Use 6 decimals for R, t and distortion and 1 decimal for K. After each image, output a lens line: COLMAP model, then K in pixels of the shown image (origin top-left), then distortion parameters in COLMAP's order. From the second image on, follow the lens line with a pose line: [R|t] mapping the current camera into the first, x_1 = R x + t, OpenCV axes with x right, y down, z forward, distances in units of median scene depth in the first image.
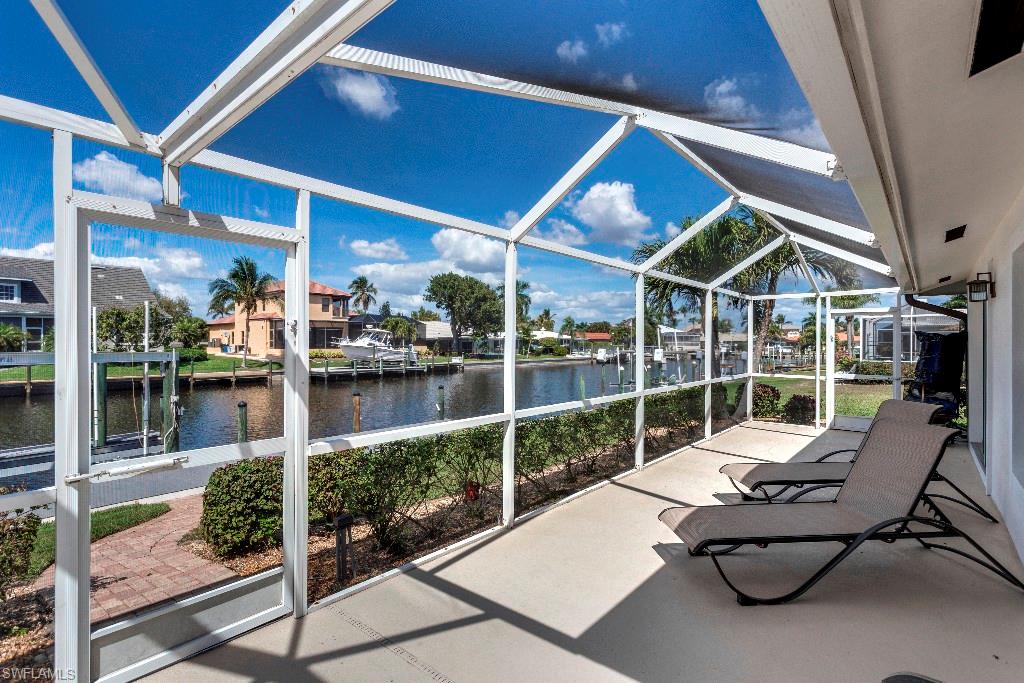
lens RADIAL K [[494.1, 0, 512.1], [0, 494.1, 342.7], [0, 0, 1]] dist [0.004044, 0.001668]
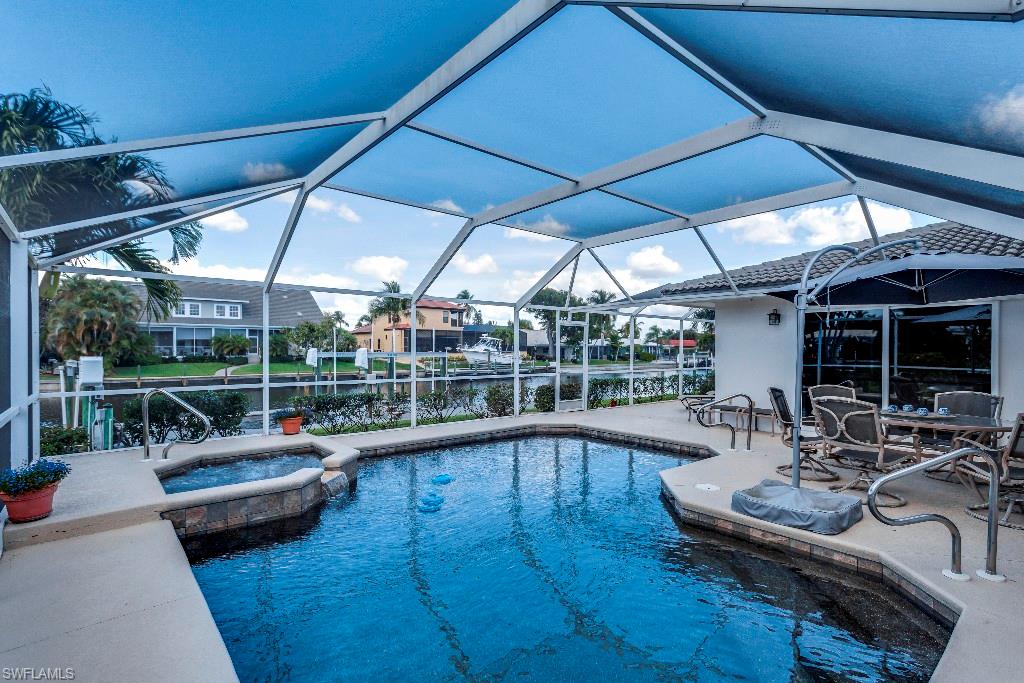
lens RADIAL K [[494.1, 0, 514.2], [0, 494.1, 344.6], [0, 0, 1]] dist [0.004044, 0.001668]
pose [[0.986629, 0.006506, -0.162854, -0.016631], [-0.007789, 0.999943, -0.007237, -0.001156], [0.162797, 0.008408, 0.986624, -0.161361]]
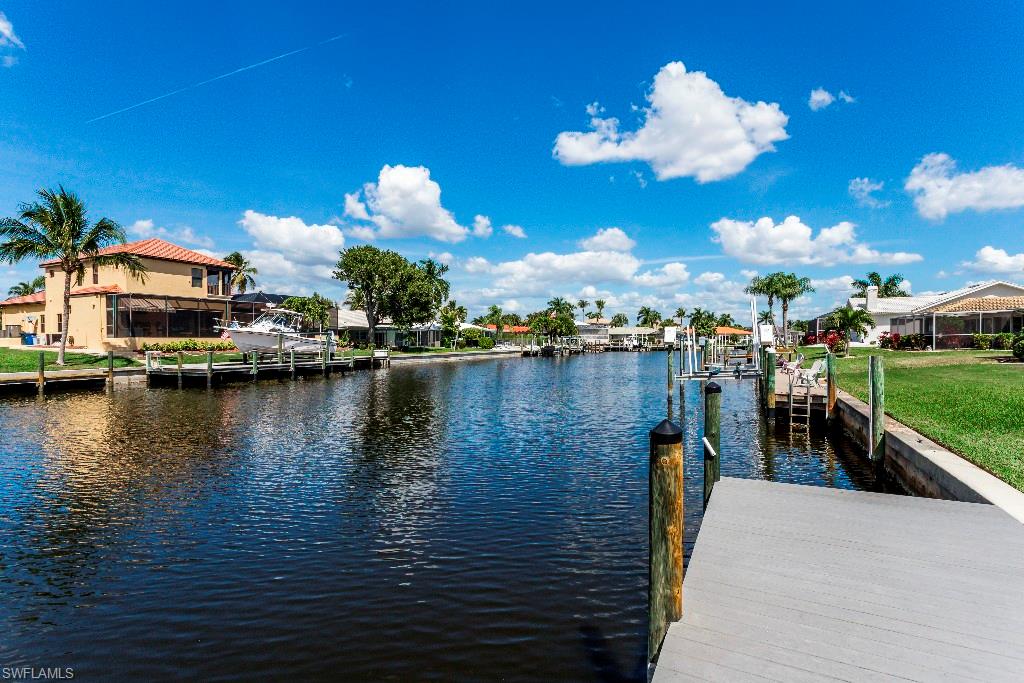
lens RADIAL K [[494.1, 0, 519.2], [0, 494.1, 343.0], [0, 0, 1]] dist [0.004044, 0.001668]
pose [[0.969736, -0.003409, 0.244133, -0.098322], [0.001445, 0.999965, 0.008222, 0.013963], [-0.244152, -0.007620, 0.969707, 0.184808]]
